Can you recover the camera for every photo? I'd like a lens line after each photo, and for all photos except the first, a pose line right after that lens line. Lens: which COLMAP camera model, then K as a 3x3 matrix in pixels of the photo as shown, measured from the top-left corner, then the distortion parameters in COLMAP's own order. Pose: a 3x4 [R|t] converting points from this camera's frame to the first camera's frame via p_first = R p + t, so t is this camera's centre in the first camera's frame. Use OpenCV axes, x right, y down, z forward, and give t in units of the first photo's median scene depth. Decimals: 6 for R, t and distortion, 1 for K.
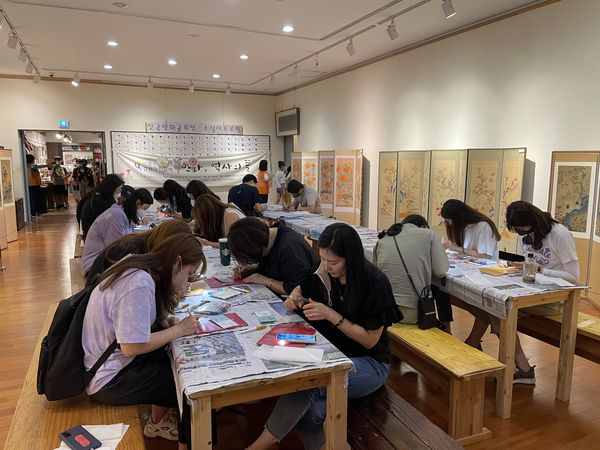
lens RADIAL K [[452.7, 0, 300.0], [0, 452.7, 225.0], [0, 0, 1]] dist [0.083940, -0.129339]
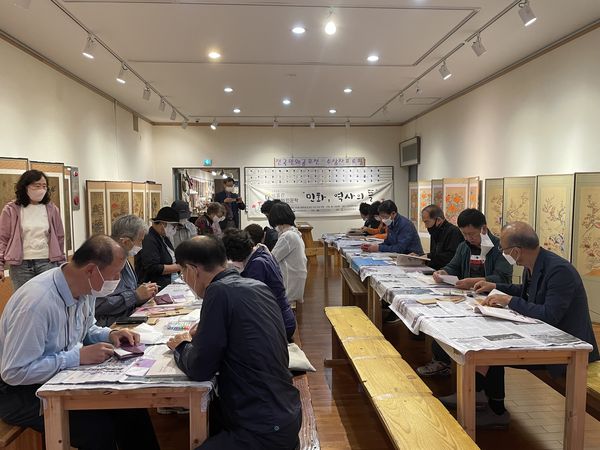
lens RADIAL K [[446.2, 0, 298.3], [0, 446.2, 236.6], [0, 0, 1]] dist [0.084098, -0.069681]
pose [[0.933815, 0.025862, -0.356820, 0.122393], [-0.041596, 0.998468, -0.036491, 0.001098], [0.355329, 0.048918, 0.933460, 0.027616]]
